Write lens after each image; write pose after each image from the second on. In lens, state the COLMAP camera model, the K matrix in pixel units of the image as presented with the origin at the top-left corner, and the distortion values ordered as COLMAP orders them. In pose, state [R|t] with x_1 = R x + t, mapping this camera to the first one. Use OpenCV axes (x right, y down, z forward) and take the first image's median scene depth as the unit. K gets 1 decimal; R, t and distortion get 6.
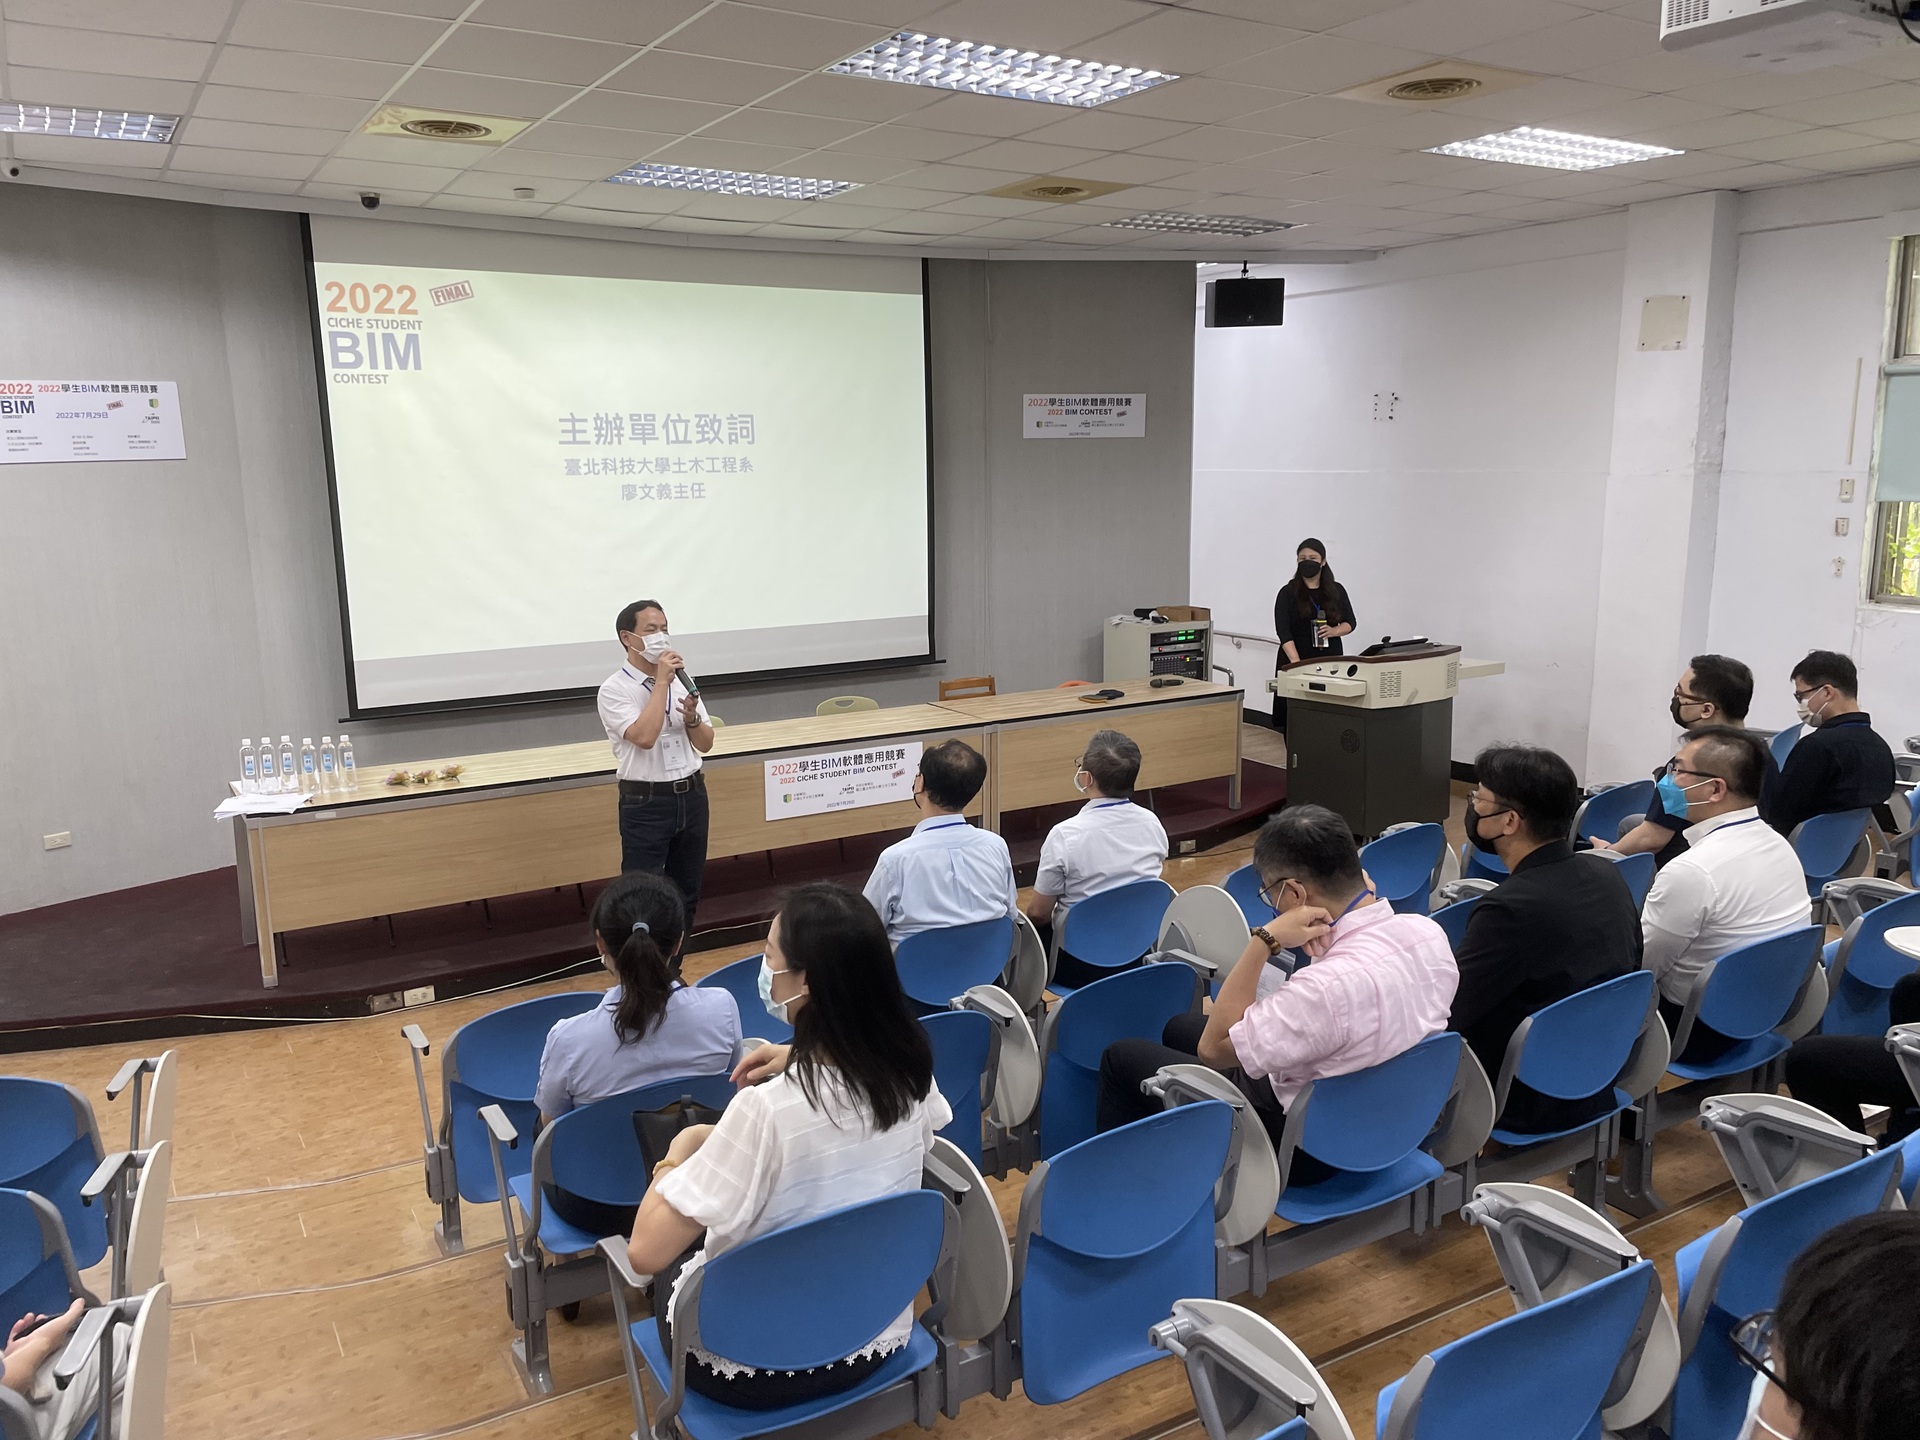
lens RADIAL K [[1450.1, 0, 953.5], [0, 1450.1, 730.8], [0, 0, 1]] dist [0.081217, -0.101755]
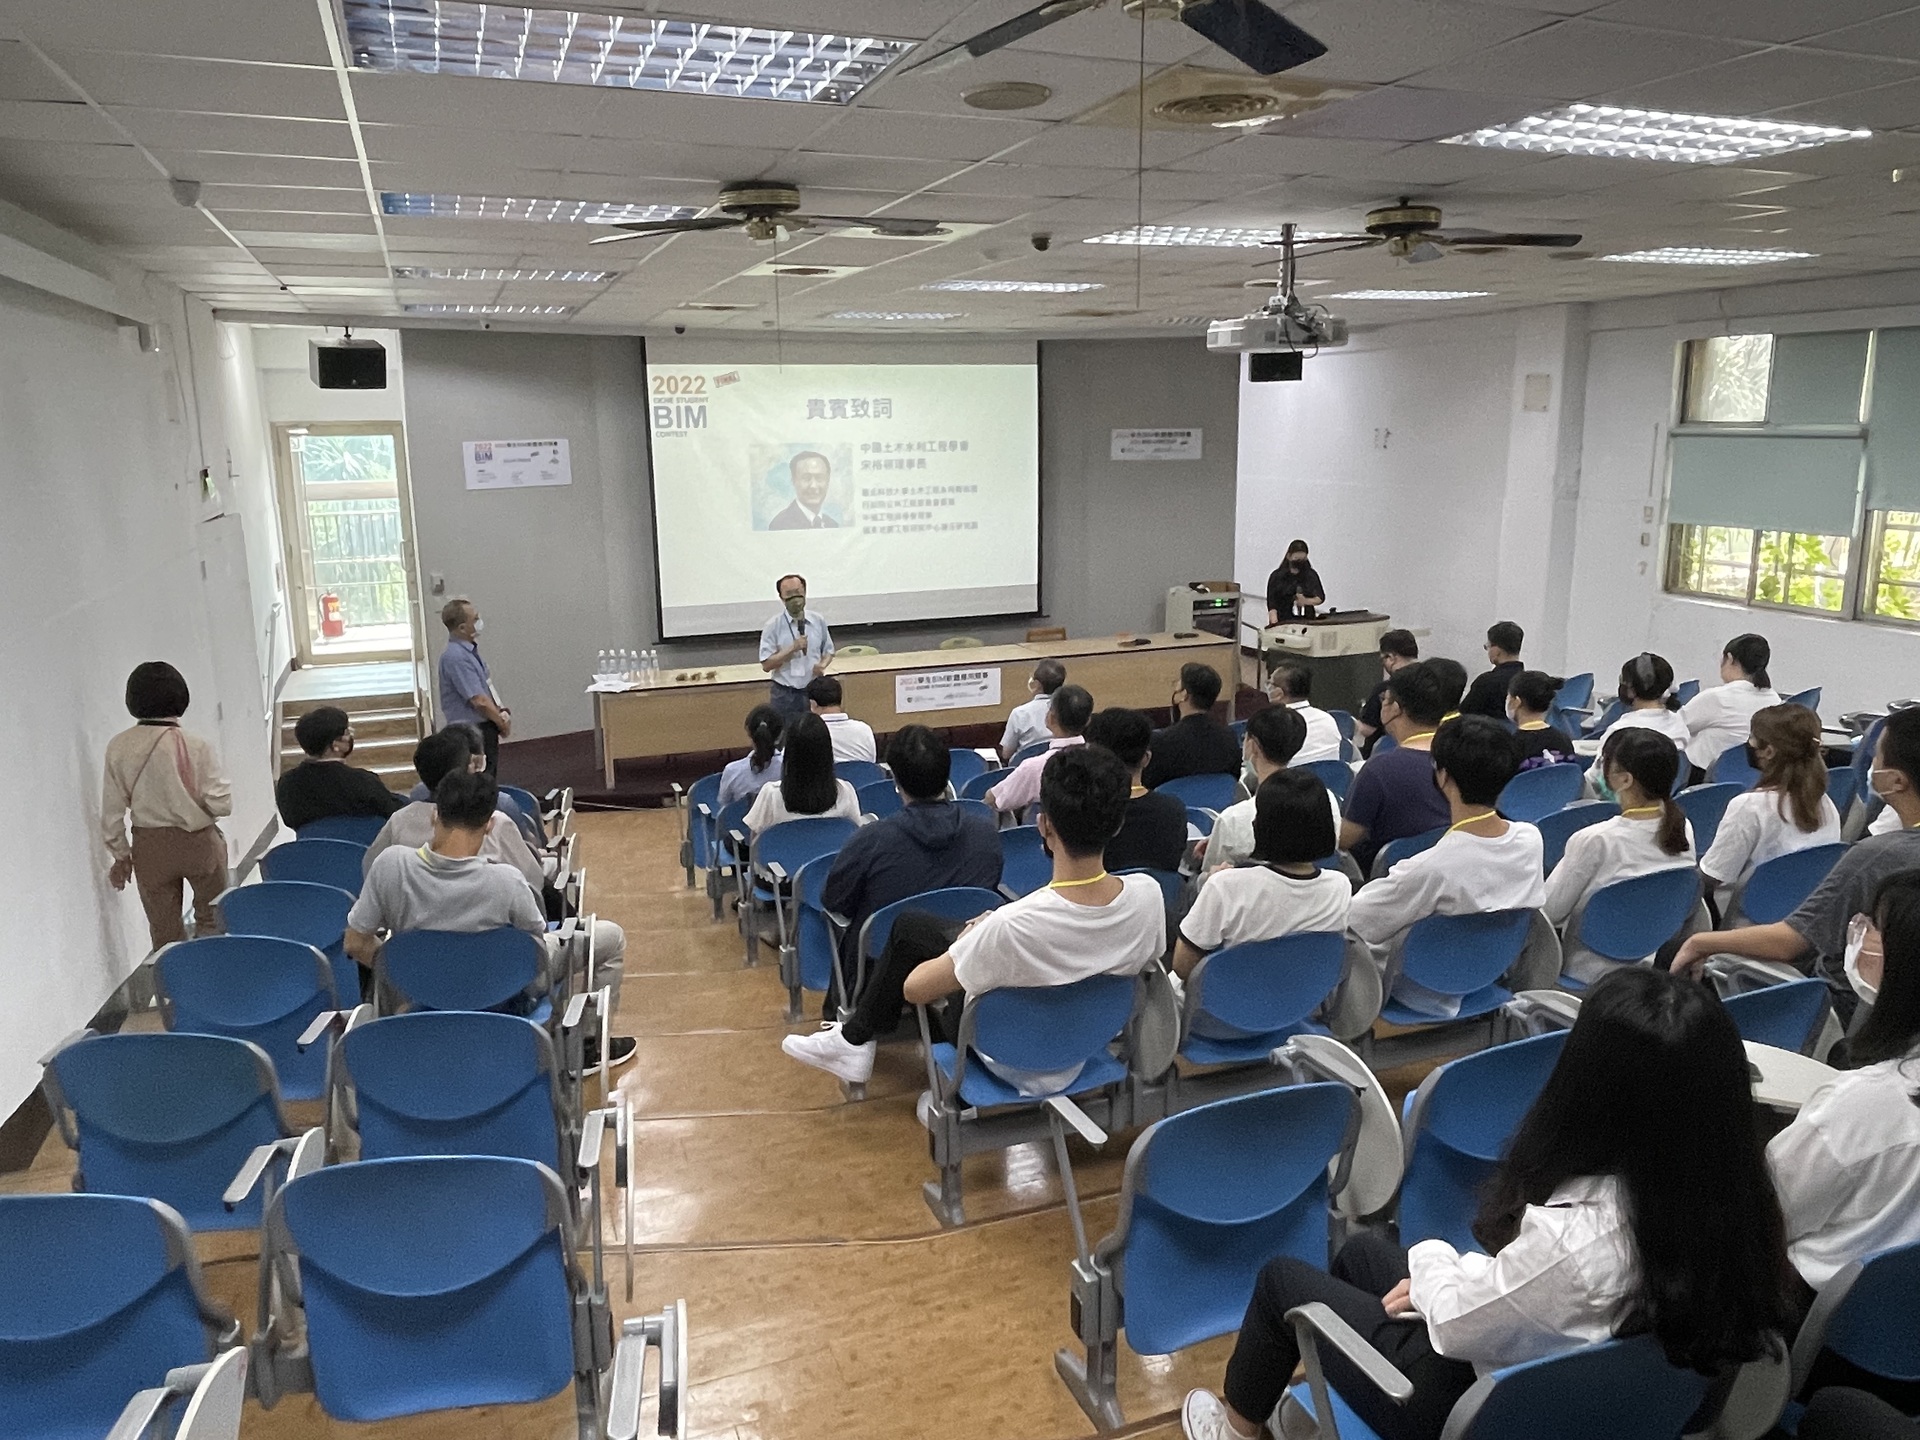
lens RADIAL K [[1373.2, 0, 951.3], [0, 1373.2, 705.5], [0, 0, 1]] dist [0.017136, -0.005886]
pose [[0.981917, 0.038508, -0.185353, 0.186562], [-0.034834, 0.999128, 0.023037, 0.014417], [0.186078, -0.016164, 0.982402, -0.424595]]
